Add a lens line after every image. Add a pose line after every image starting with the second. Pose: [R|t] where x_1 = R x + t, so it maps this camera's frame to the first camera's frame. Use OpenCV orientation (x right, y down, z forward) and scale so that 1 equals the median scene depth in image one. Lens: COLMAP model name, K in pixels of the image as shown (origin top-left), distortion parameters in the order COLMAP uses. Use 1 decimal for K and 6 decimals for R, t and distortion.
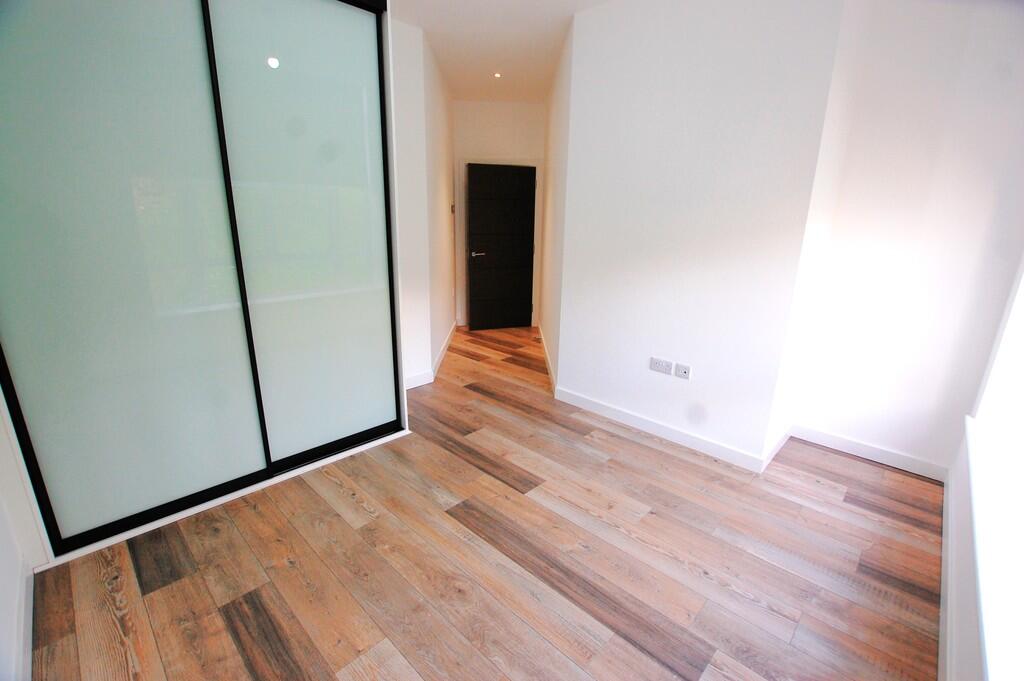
lens RADIAL K [[447.9, 0, 512.7], [0, 447.9, 335.3], [0, 0, 1]] dist [-0.009722, -0.000073]
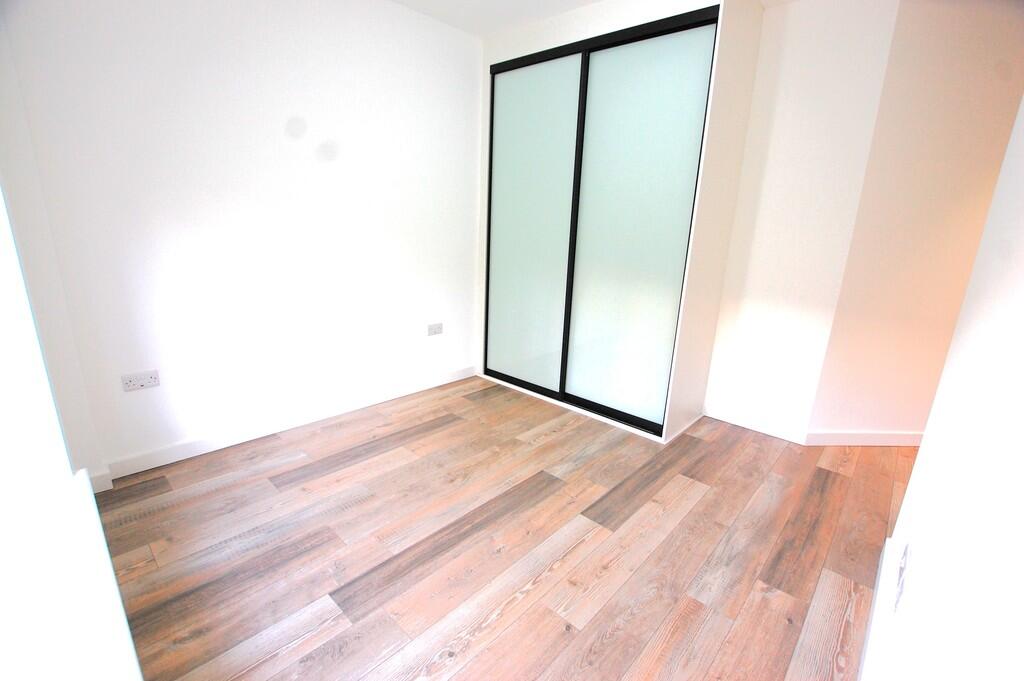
lens RADIAL K [[447.9, 0, 512.7], [0, 447.9, 345.2], [0, 0, 1]] dist [-0.009722, -0.000073]
pose [[0.022630, 0.240931, -0.970278, 0.884007], [-0.292974, 0.929516, 0.223976, -0.136347], [0.955852, 0.279198, 0.091622, 0.743289]]
